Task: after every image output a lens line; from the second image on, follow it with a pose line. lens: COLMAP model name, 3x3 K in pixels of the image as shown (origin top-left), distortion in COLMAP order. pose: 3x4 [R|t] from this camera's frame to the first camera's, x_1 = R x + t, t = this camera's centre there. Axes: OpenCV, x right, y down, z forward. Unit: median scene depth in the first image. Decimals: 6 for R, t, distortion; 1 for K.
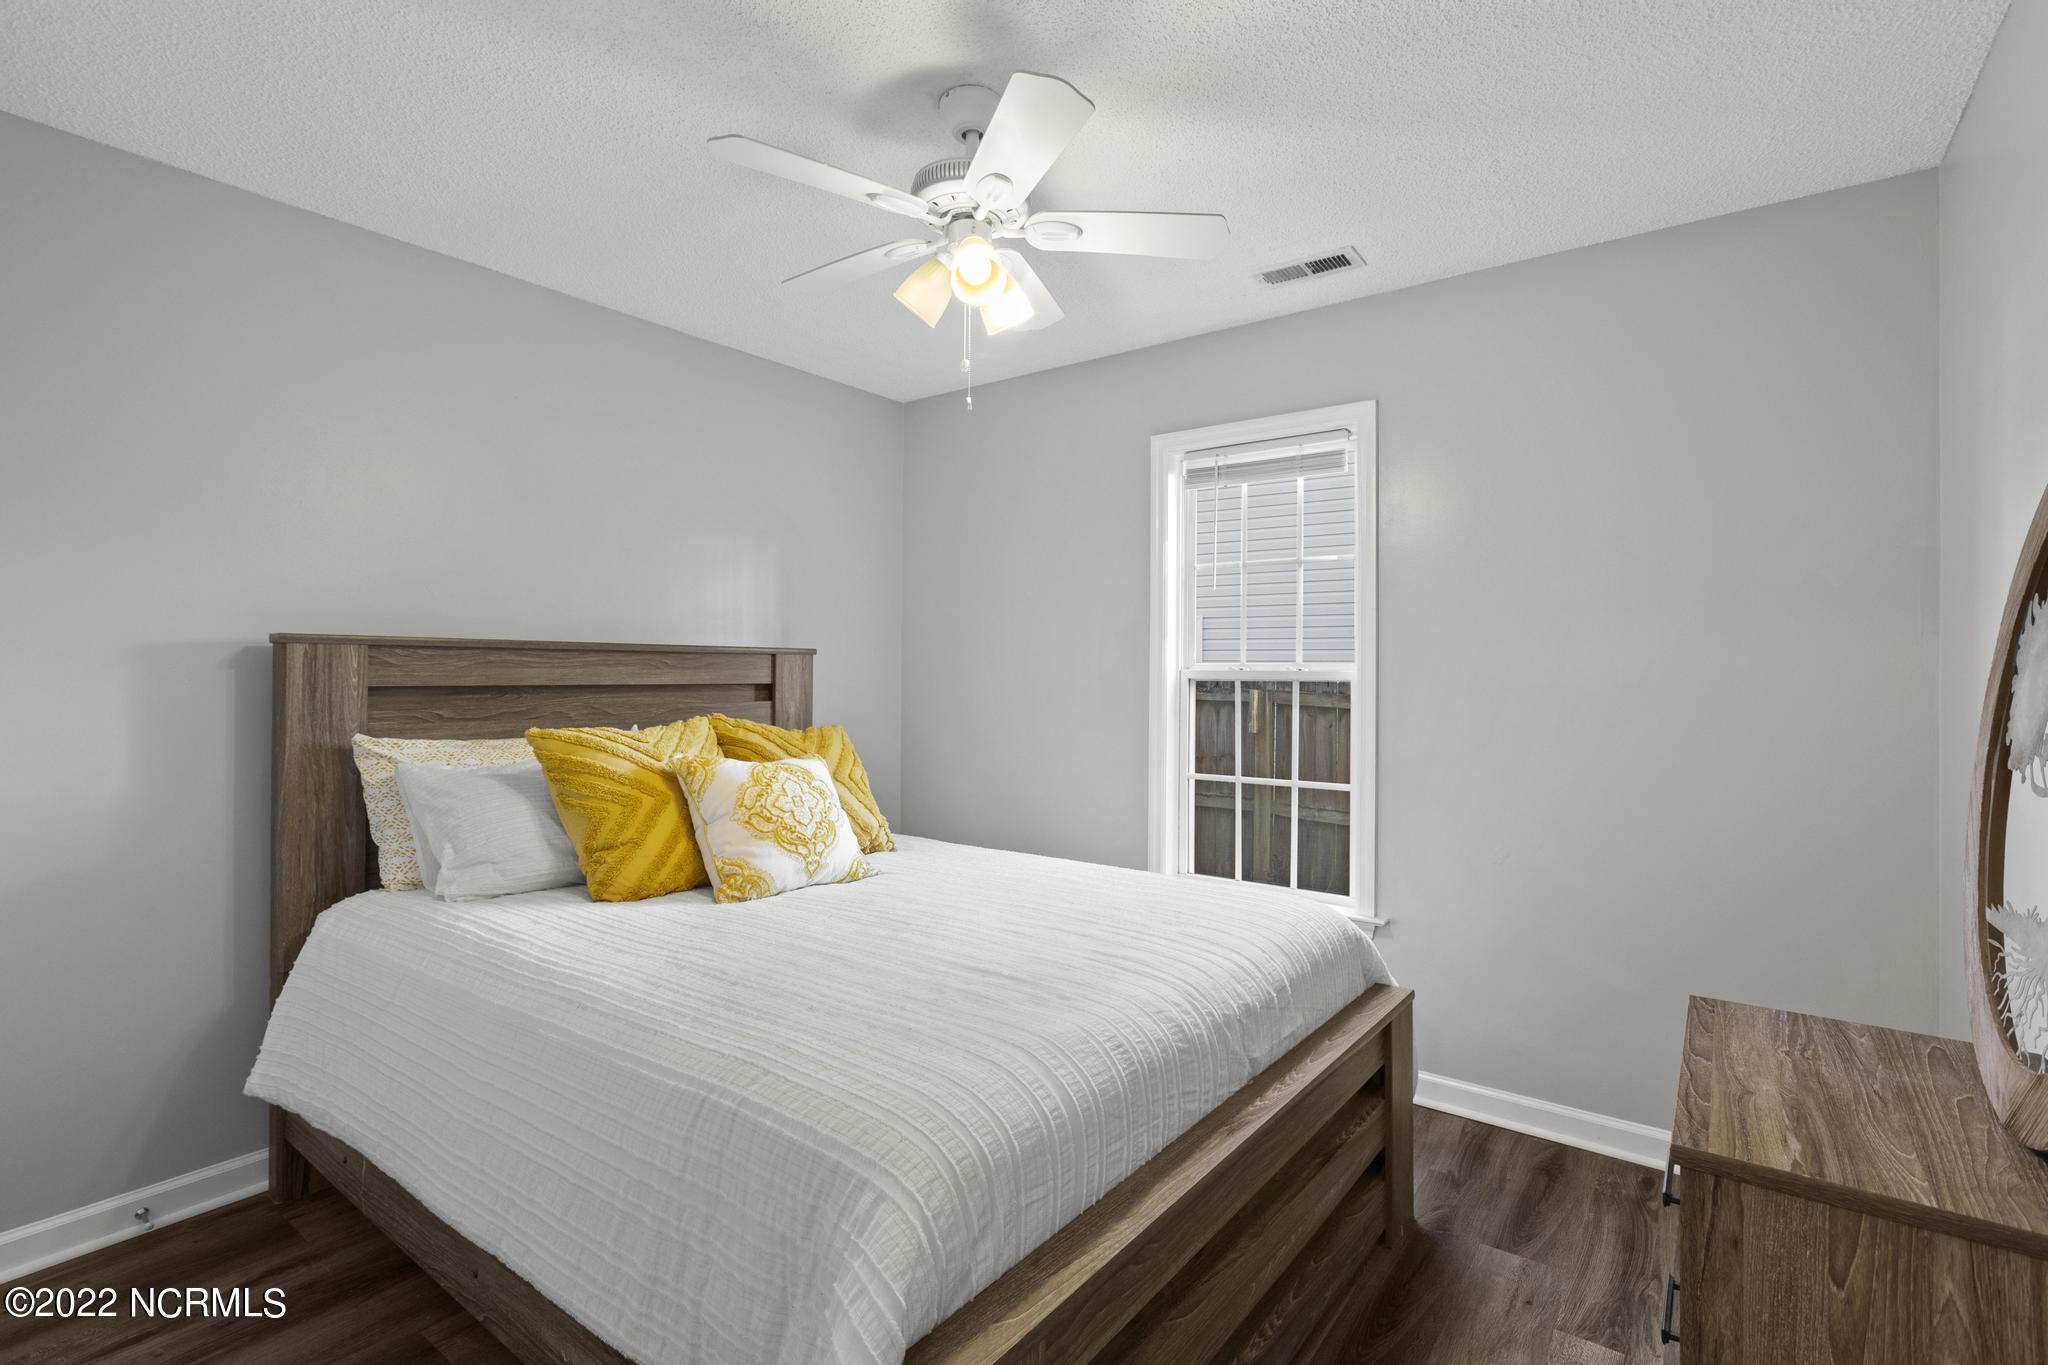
lens RADIAL K [[956.9, 0, 1024.0], [0, 956.9, 682.5], [0, 0, 1]] dist [0.002403, 0.000499]
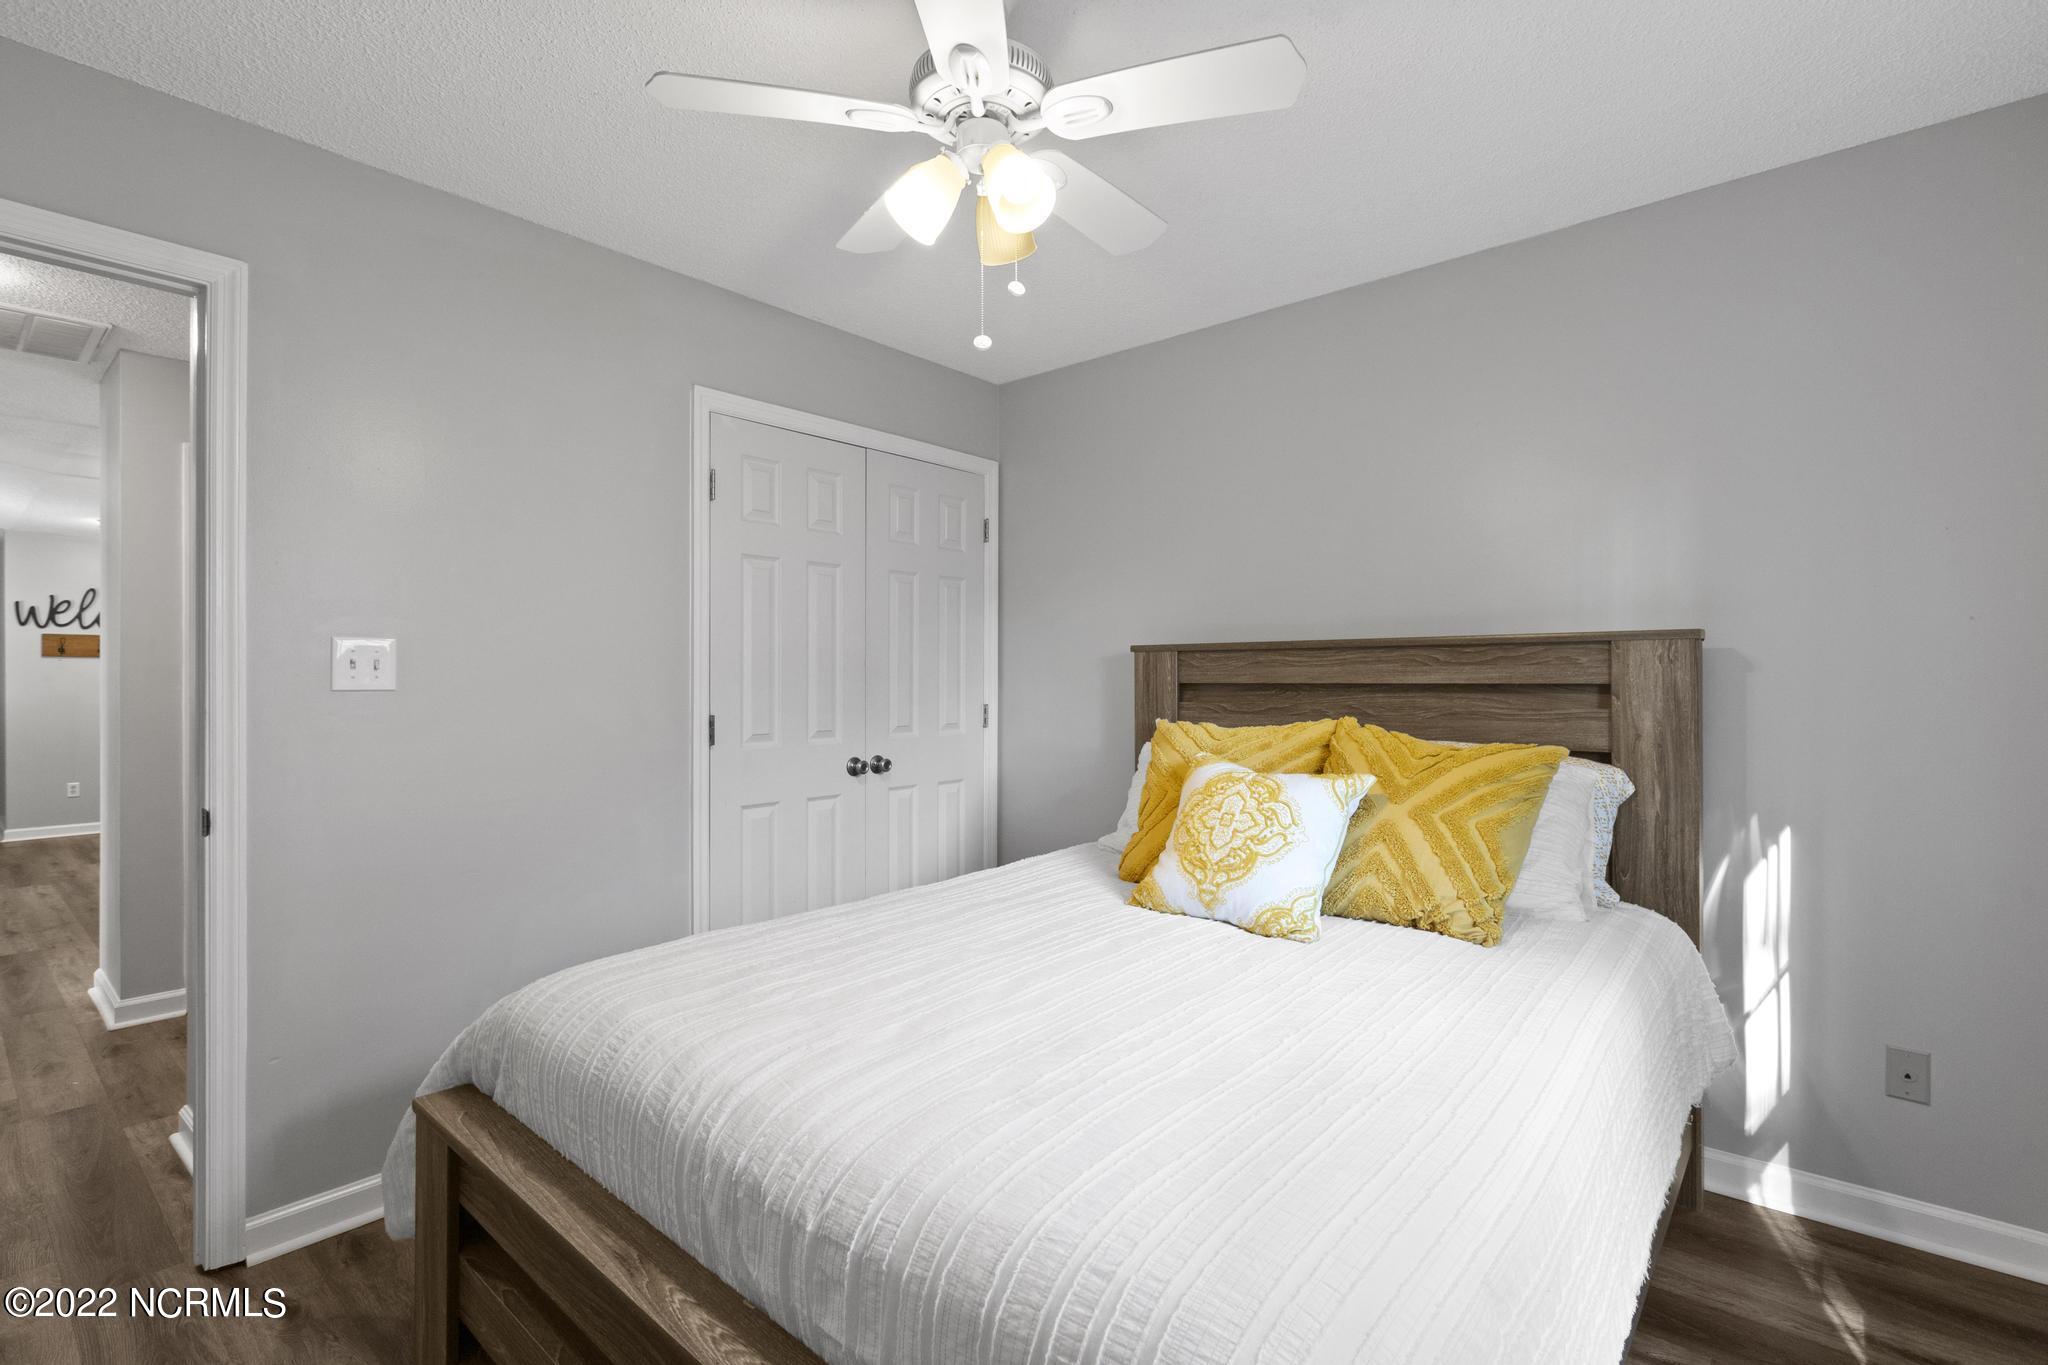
lens RADIAL K [[934.4, 0, 1024.0], [0, 934.4, 682.5], [0, 0, 1]] dist [0.002892, 0.000107]
pose [[-0.061201, 0.002006, -0.998123, 0.609680], [-0.005706, 0.999981, 0.002359, 0.001374], [0.998109, 0.005840, -0.061188, 0.878413]]
